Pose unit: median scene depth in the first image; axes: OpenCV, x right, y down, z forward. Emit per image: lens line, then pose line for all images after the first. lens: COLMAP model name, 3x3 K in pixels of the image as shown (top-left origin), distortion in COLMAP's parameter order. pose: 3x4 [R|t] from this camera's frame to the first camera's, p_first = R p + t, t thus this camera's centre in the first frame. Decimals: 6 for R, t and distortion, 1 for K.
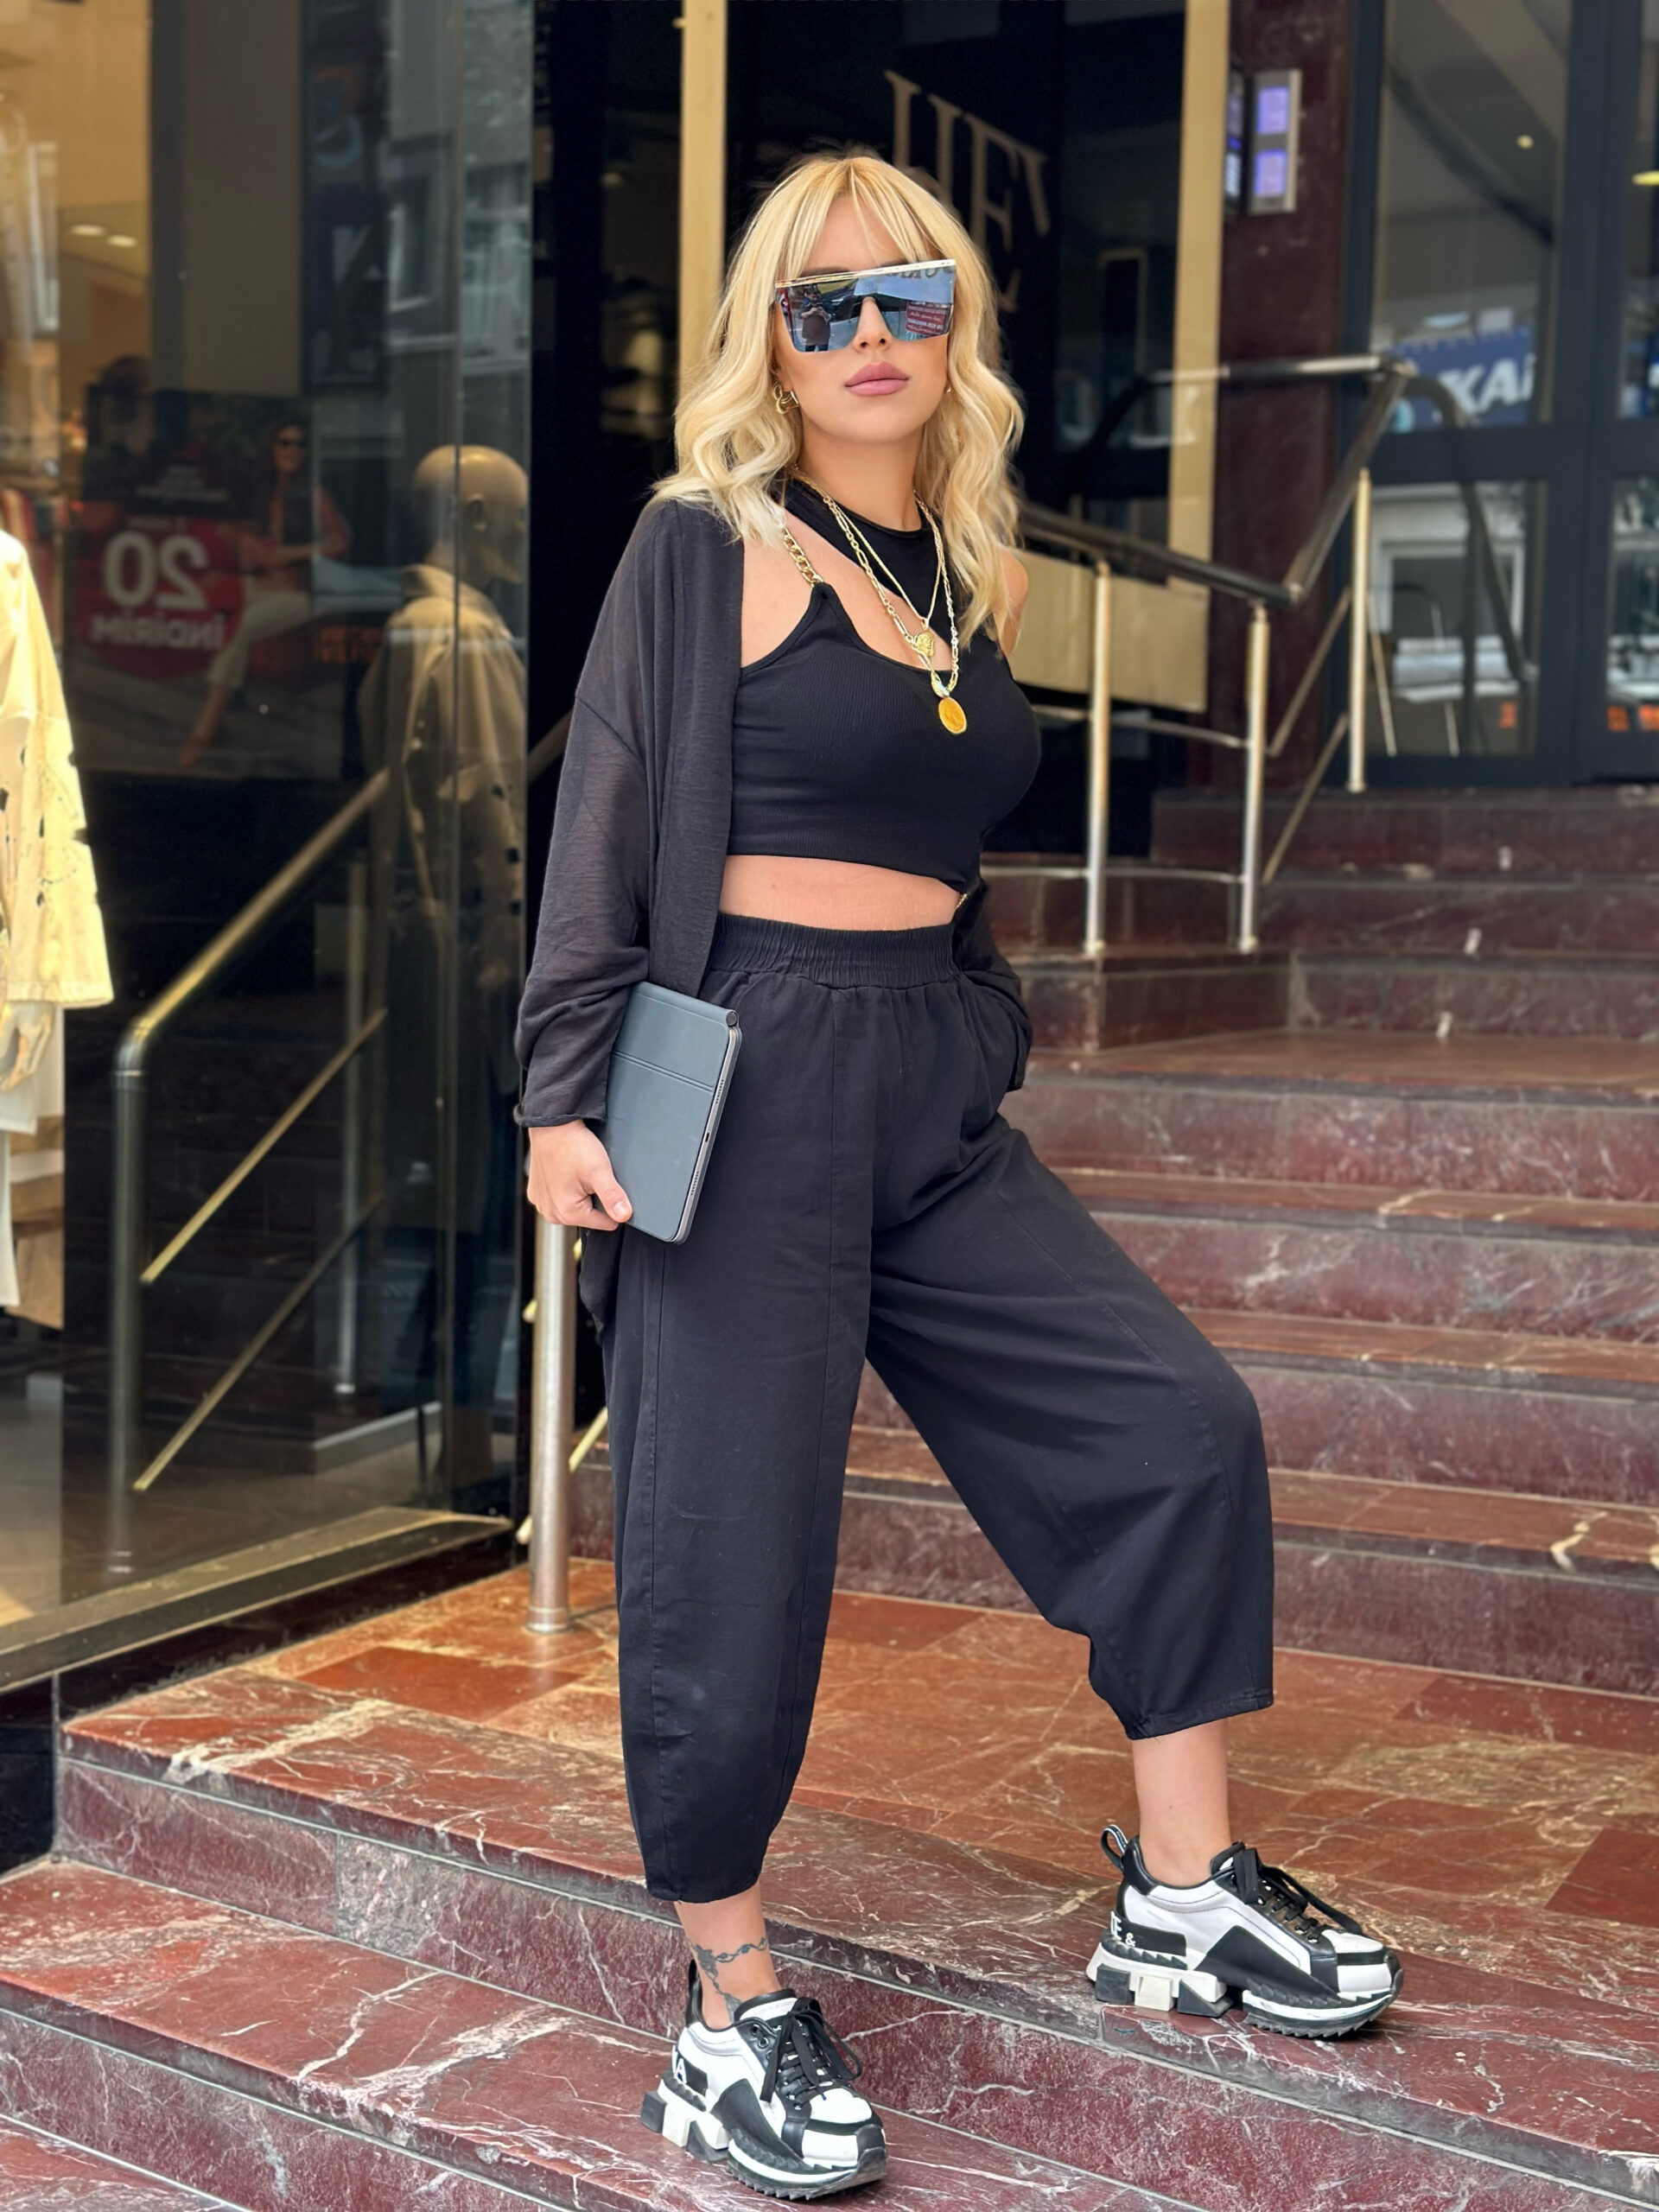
lens RADIAL K [[3063.3, 0, 817.2], [0, 3063.3, 1153.6], [0, 0, 1]] dist [0.192313, -0.396660]
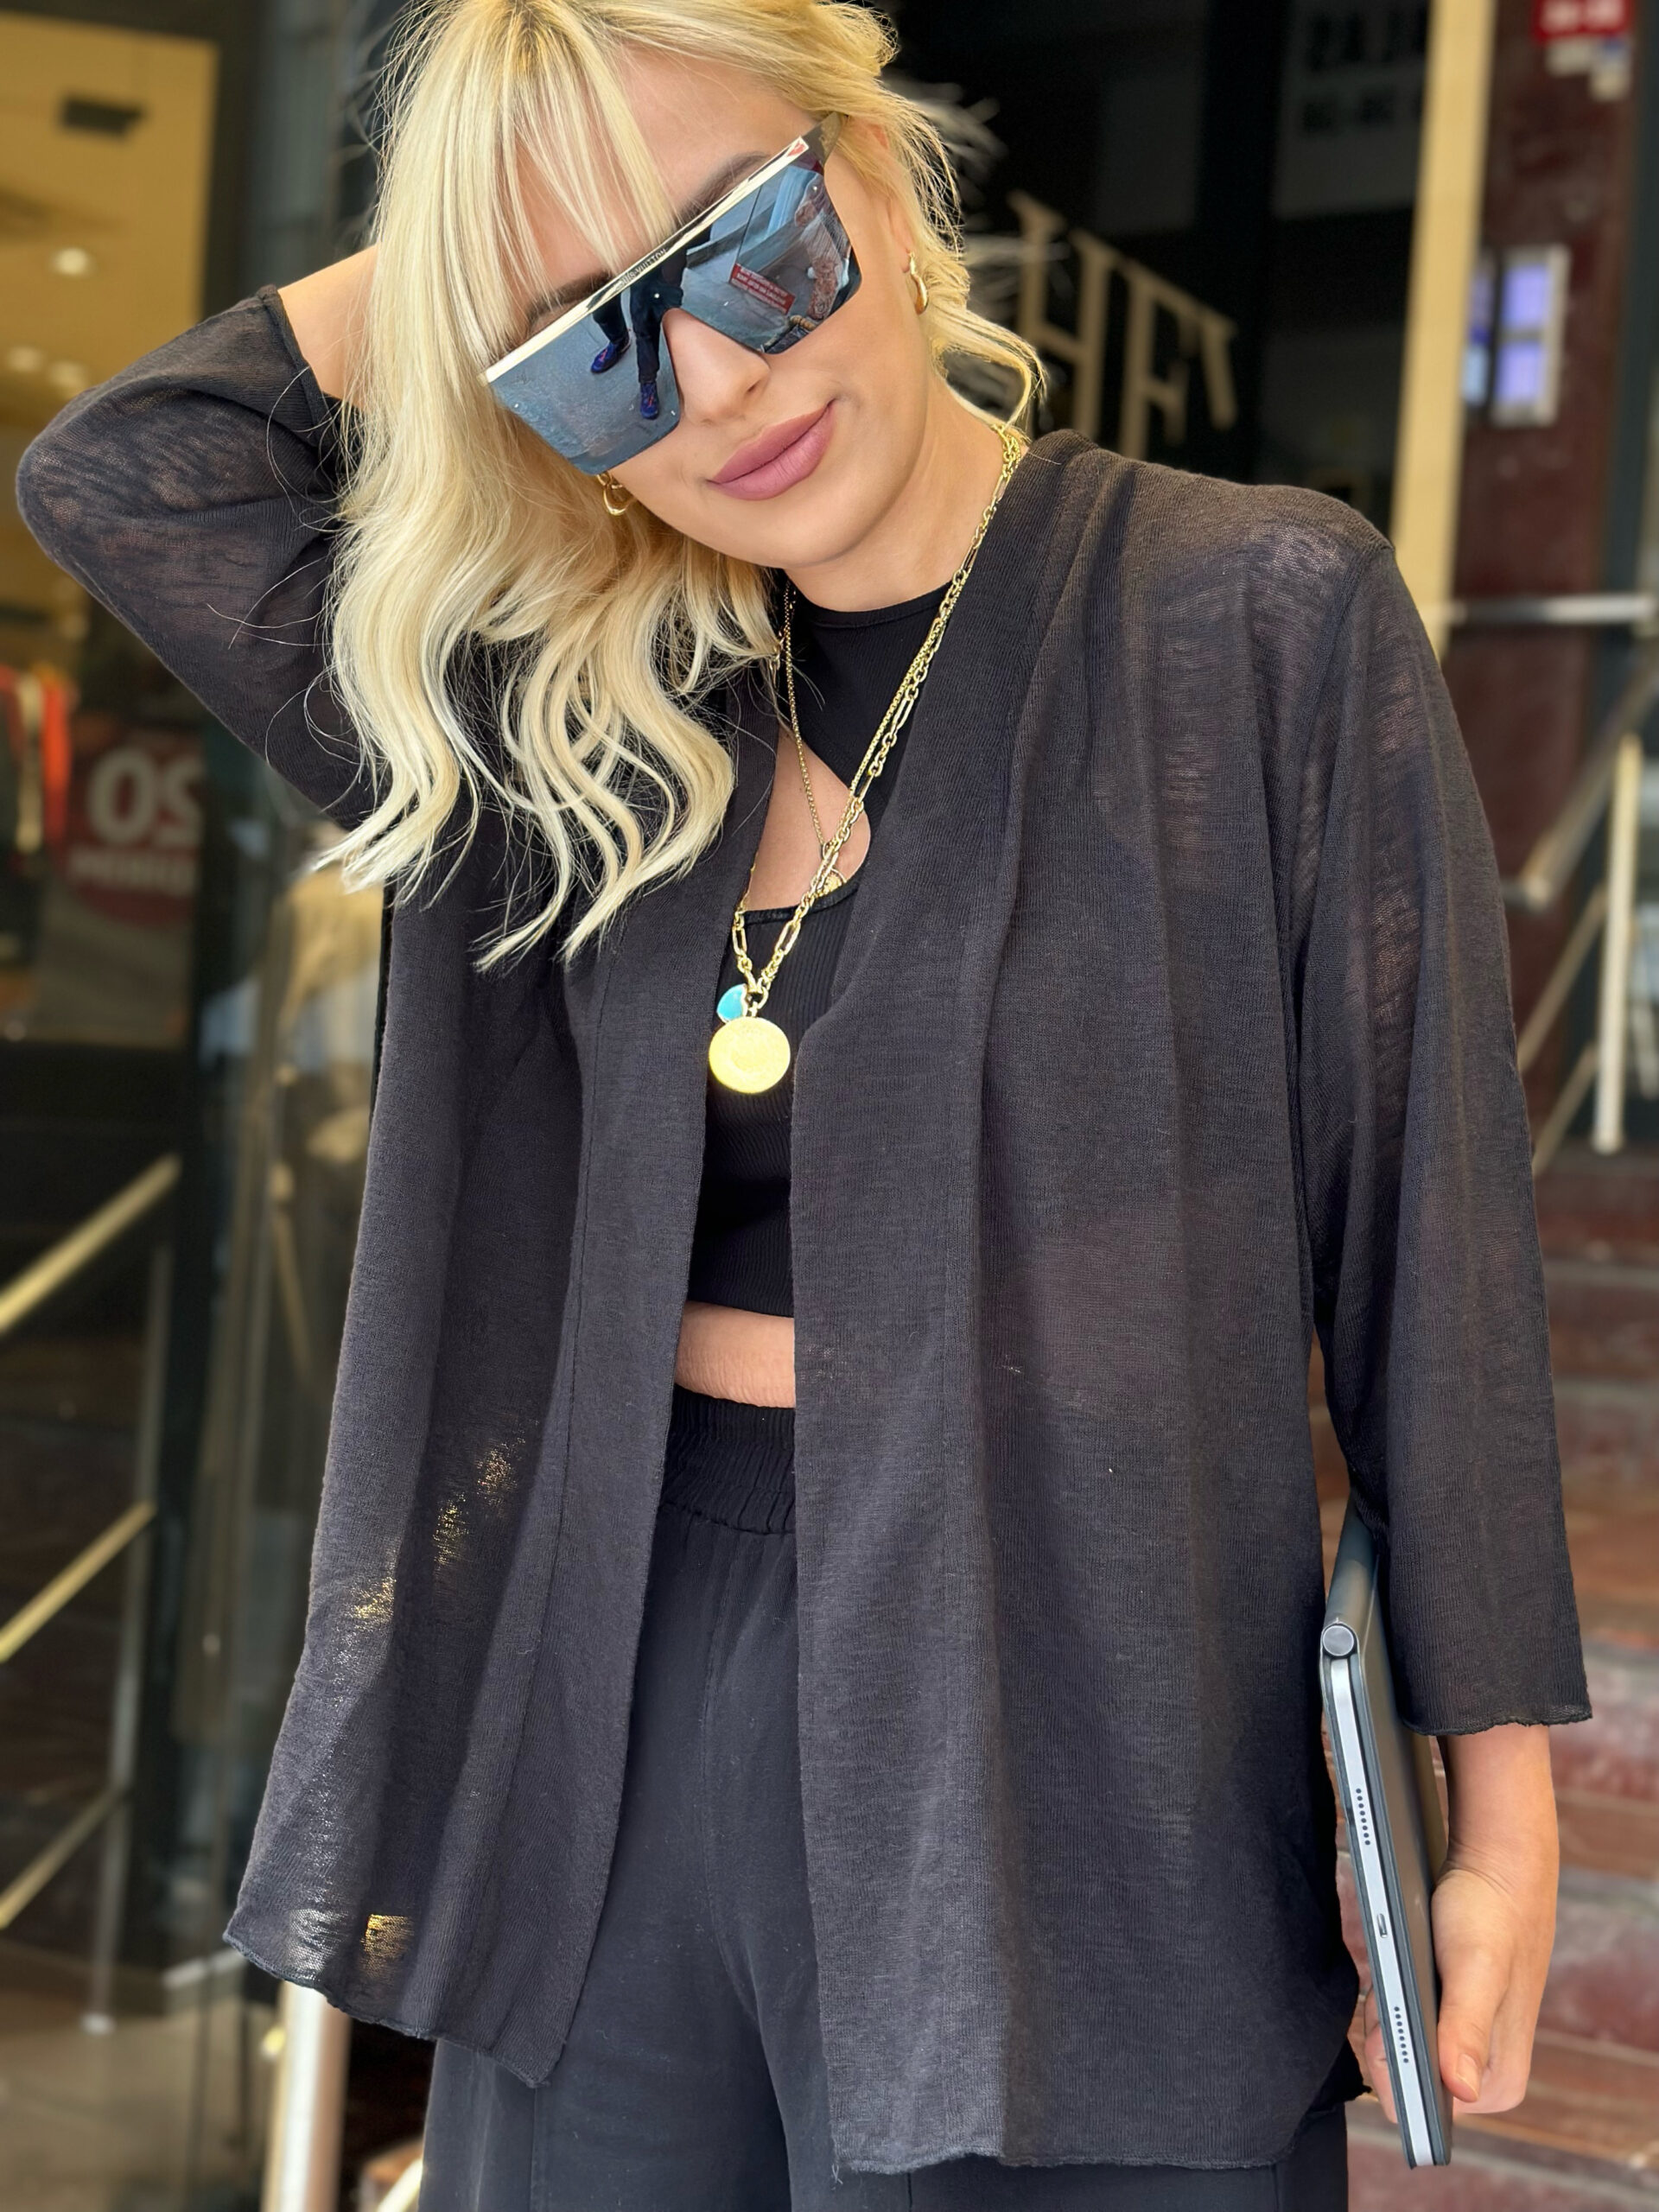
lens RADIAL K [[3063.3, 0, 817.2], [0, 3063.3, 1153.6], [0, 0, 1]] dist [0.192313, -0.396660]
pose [[0.996751, 0.048533, -0.064282, 0.037562], [-0.052857, 0.996326, -0.067377, -0.074043], [0.060776, 0.070556, 0.995655, 0.301046]]
